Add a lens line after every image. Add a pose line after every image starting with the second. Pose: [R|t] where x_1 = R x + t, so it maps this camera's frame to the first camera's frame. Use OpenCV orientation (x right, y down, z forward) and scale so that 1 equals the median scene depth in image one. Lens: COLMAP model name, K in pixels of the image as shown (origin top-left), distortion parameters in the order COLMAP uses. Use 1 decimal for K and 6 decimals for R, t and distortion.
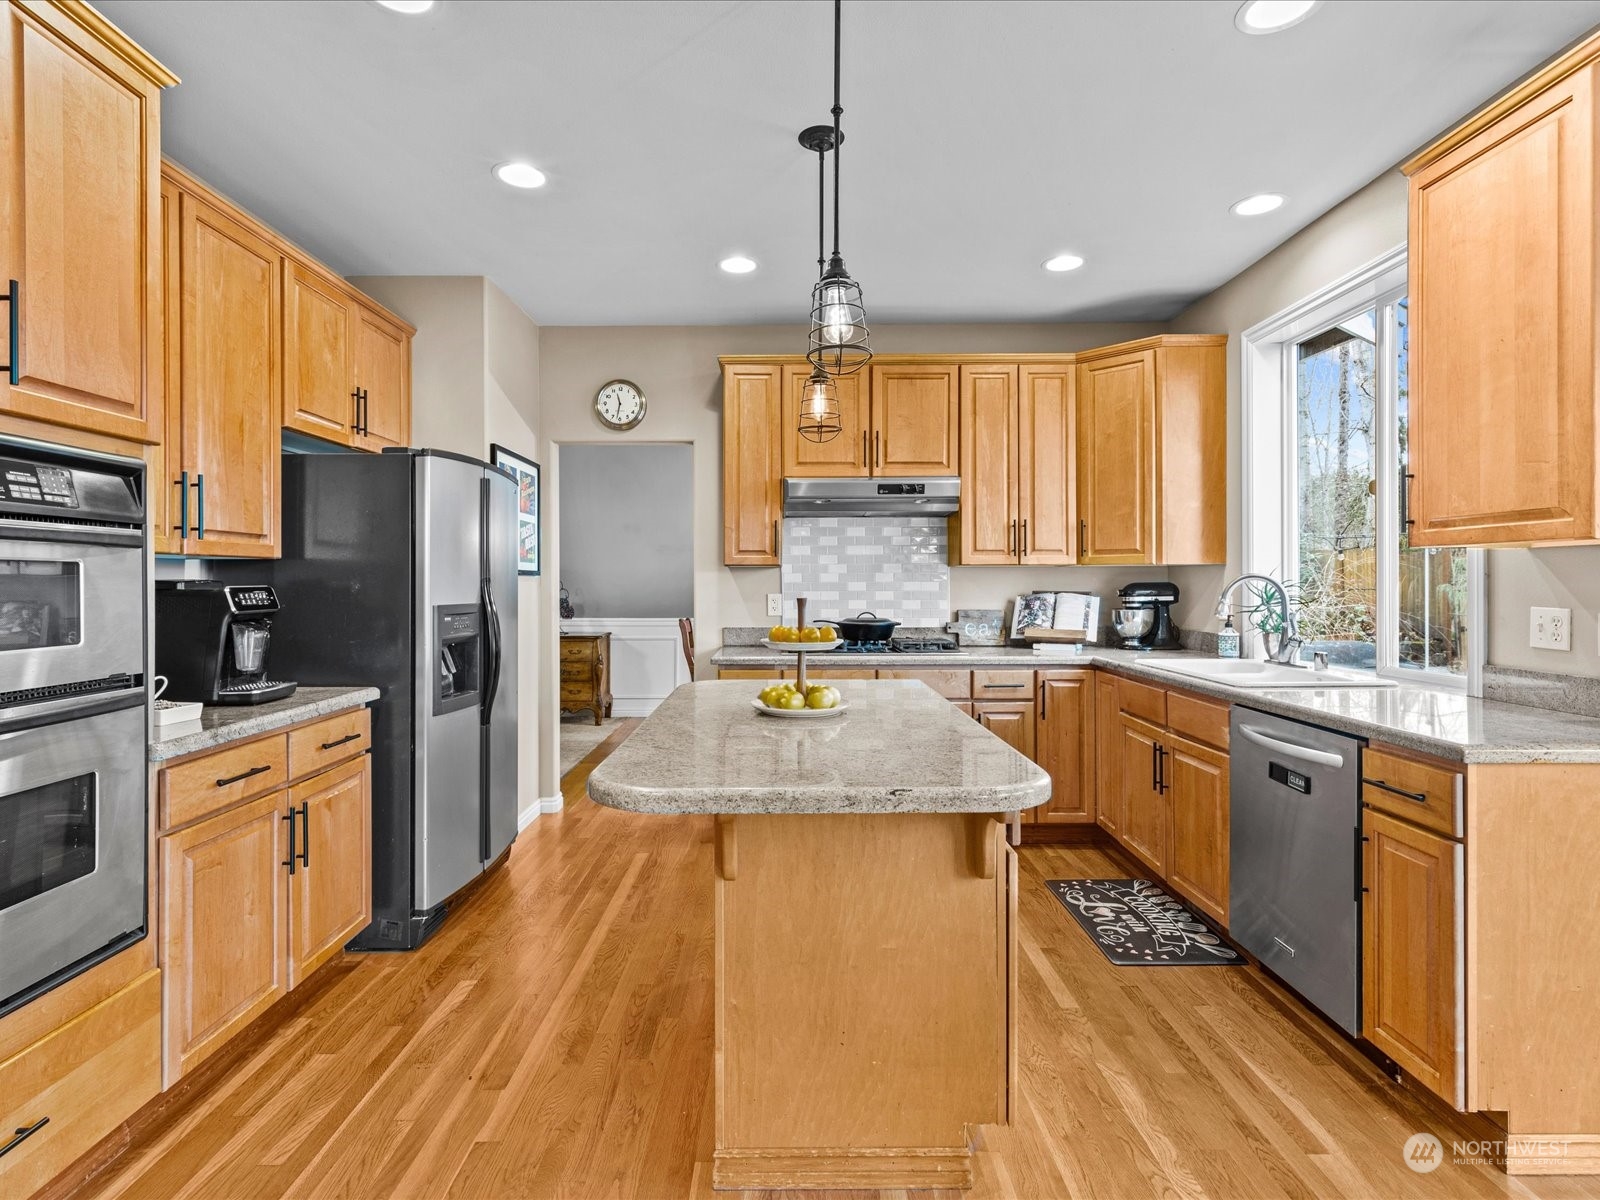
lens RADIAL K [[814.8, 0, 789.8], [0, 814.8, 581.2], [0, 0, 1]] dist [0.006377, -0.001629]
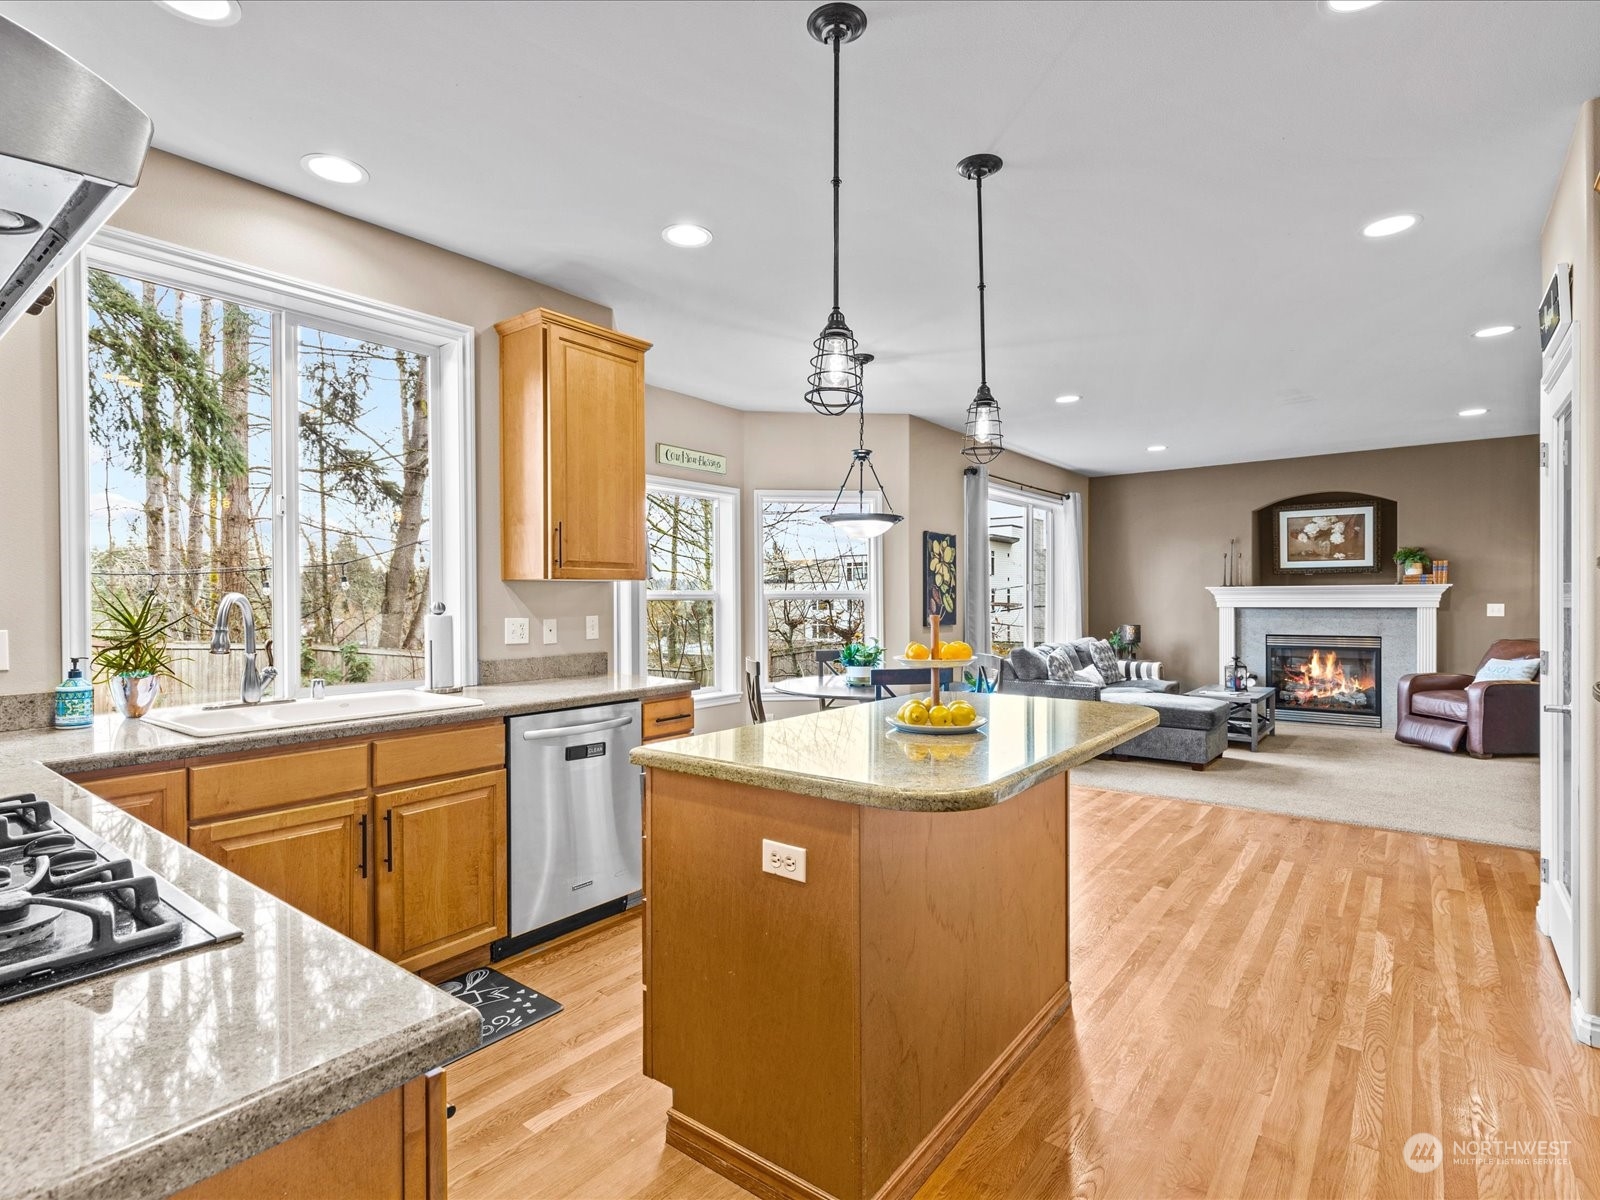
lens RADIAL K [[814.8, 0, 784.9], [0, 814.8, 597.6], [0, 0, 1]] dist [0.006377, -0.001629]
pose [[-0.789931, 0.004849, 0.613176, -0.359983], [0.005011, 0.999986, -0.001452, -0.002394], [-0.613175, 0.001926, -0.789945, 1.492104]]
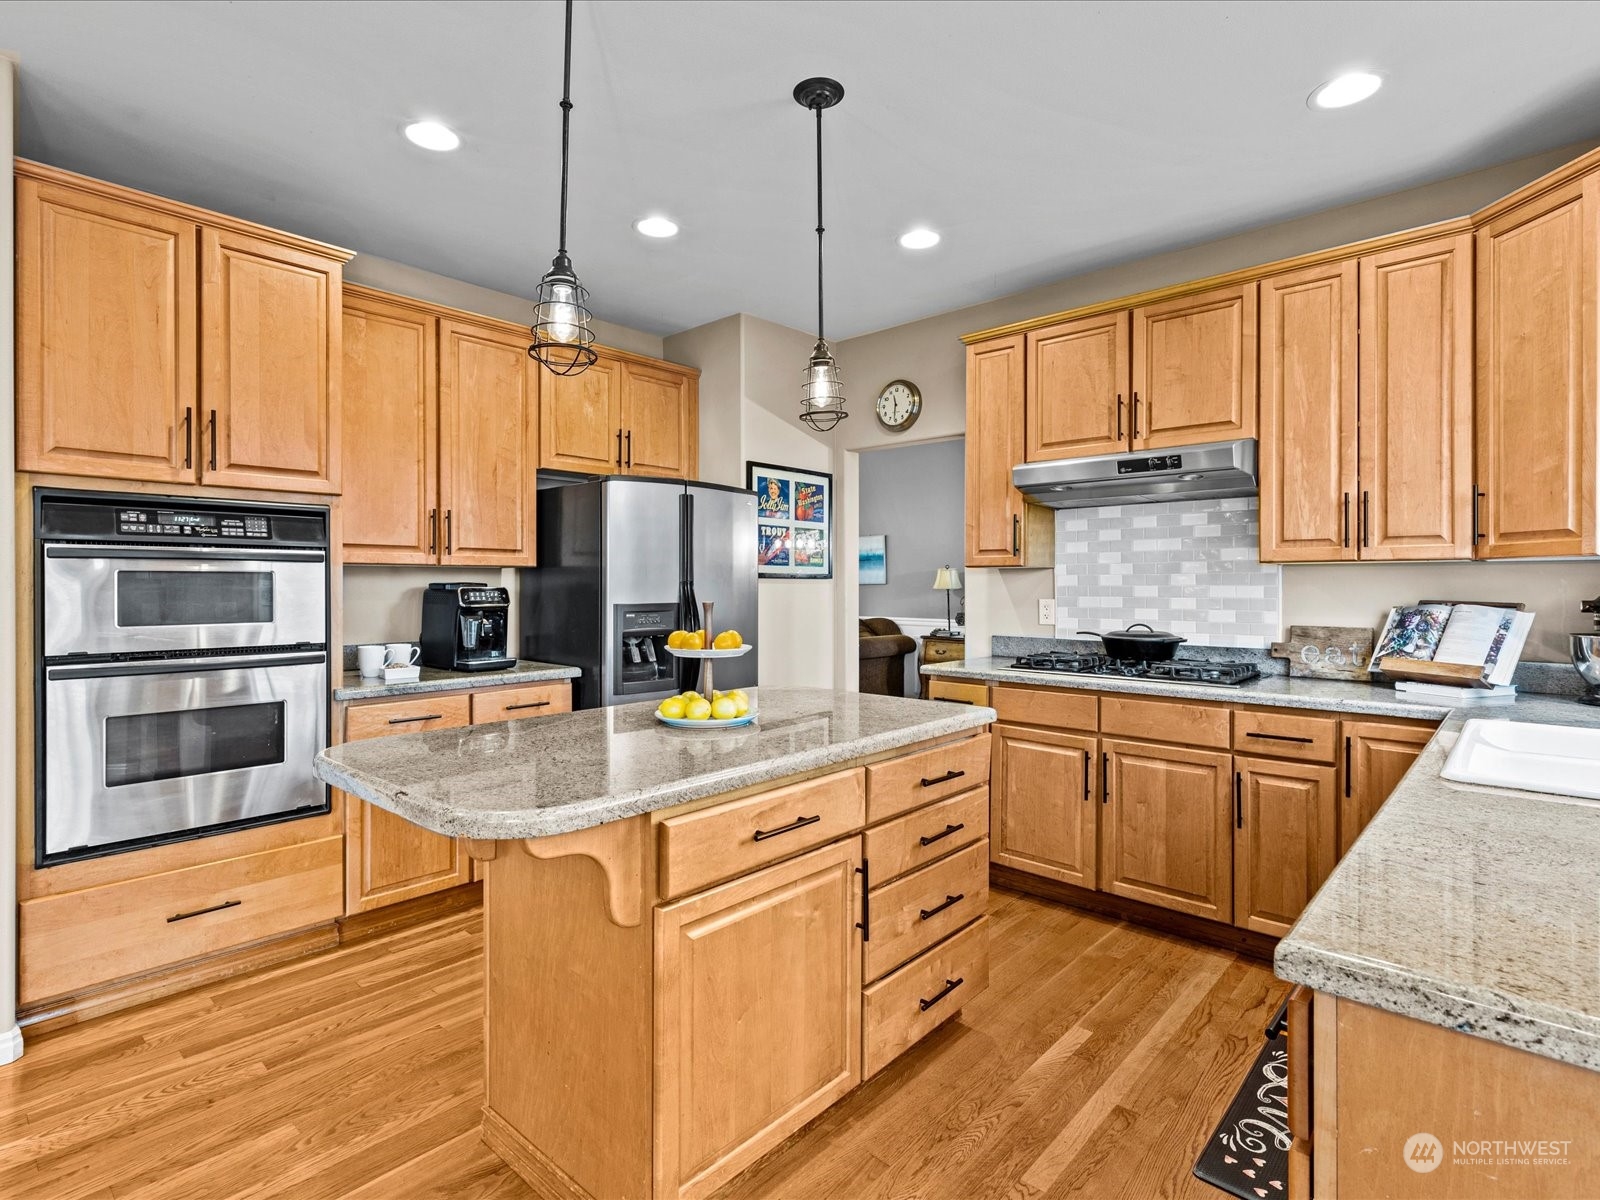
lens RADIAL K [[814.8, 0, 783.7], [0, 814.8, 587.9], [0, 0, 1]] dist [0.006377, -0.001629]
pose [[0.732160, 0.004956, -0.681115, 0.565180], [-0.001395, 0.999982, 0.005777, -0.001660], [0.681131, -0.003280, 0.732154, 0.282453]]
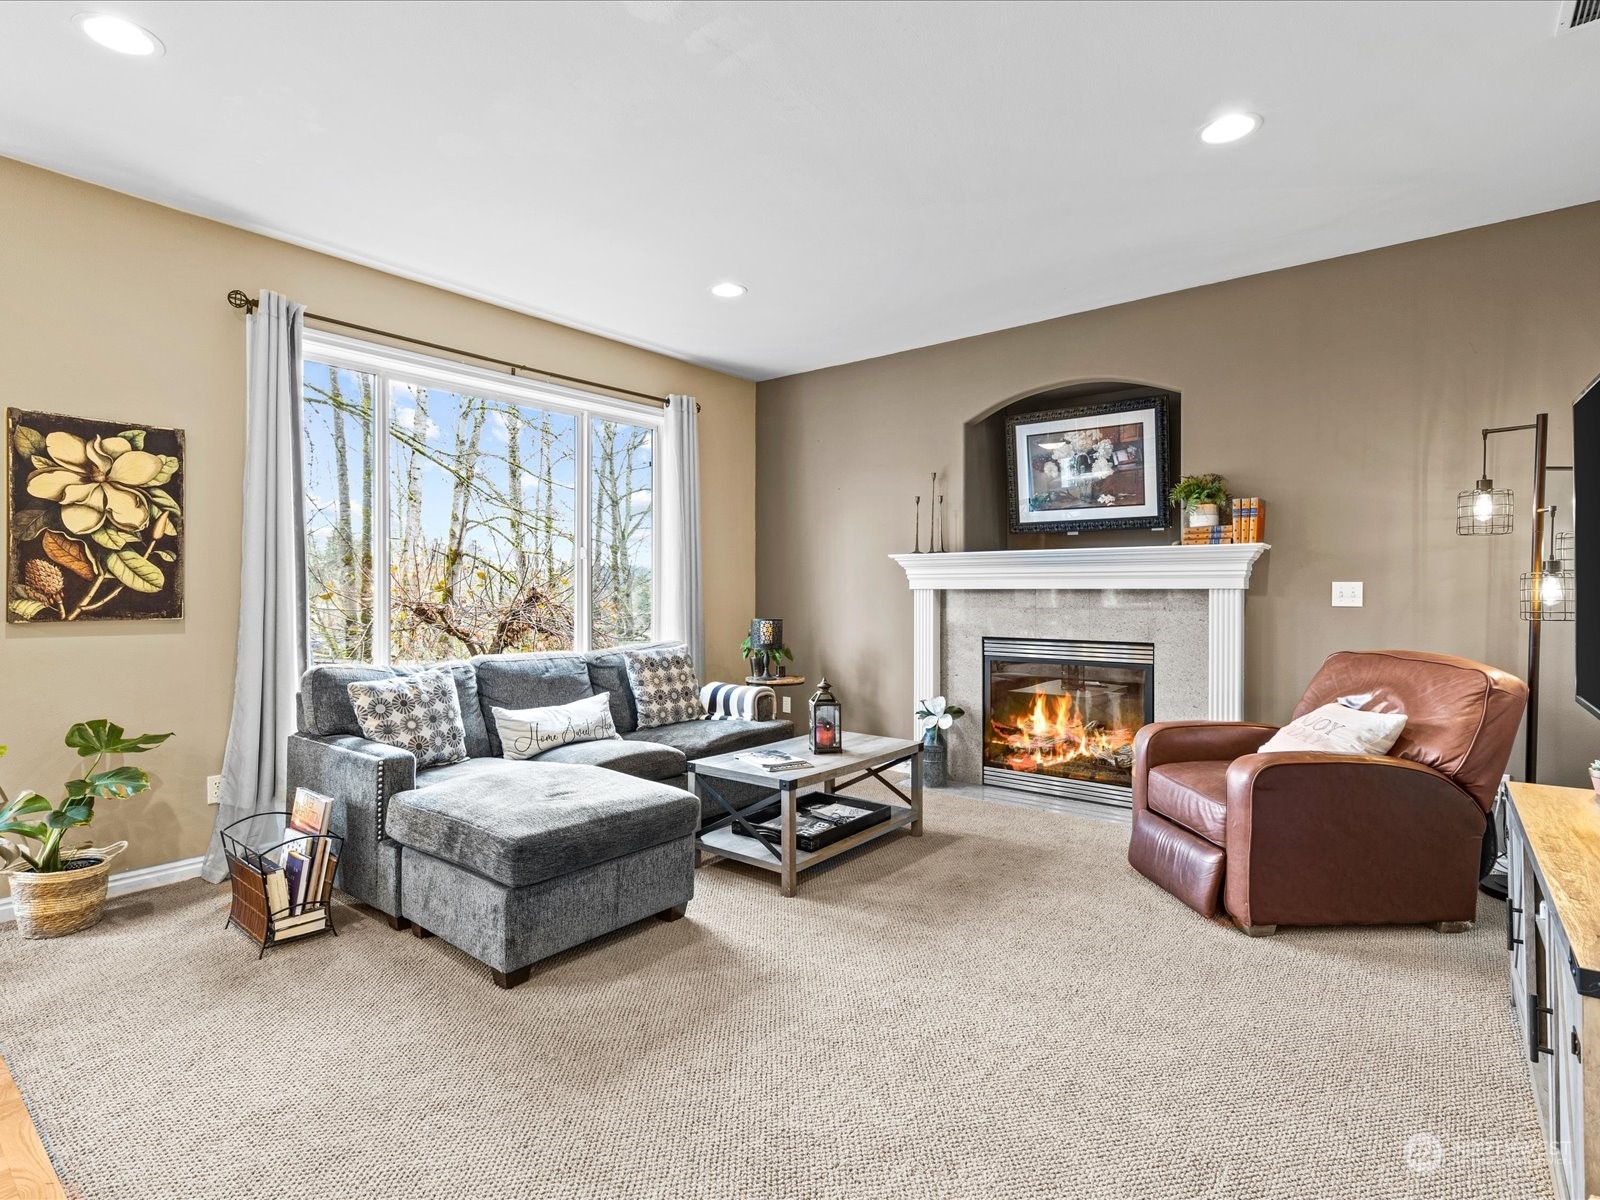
lens RADIAL K [[814.8, 0, 780.8], [0, 814.8, 595.4], [0, 0, 1]] dist [0.006377, -0.001629]
pose [[-0.782420, -0.004910, 0.622732, -0.648113], [0.000907, 0.999959, 0.009023, 0.033827], [-0.622750, 0.007625, -0.782383, -0.280083]]
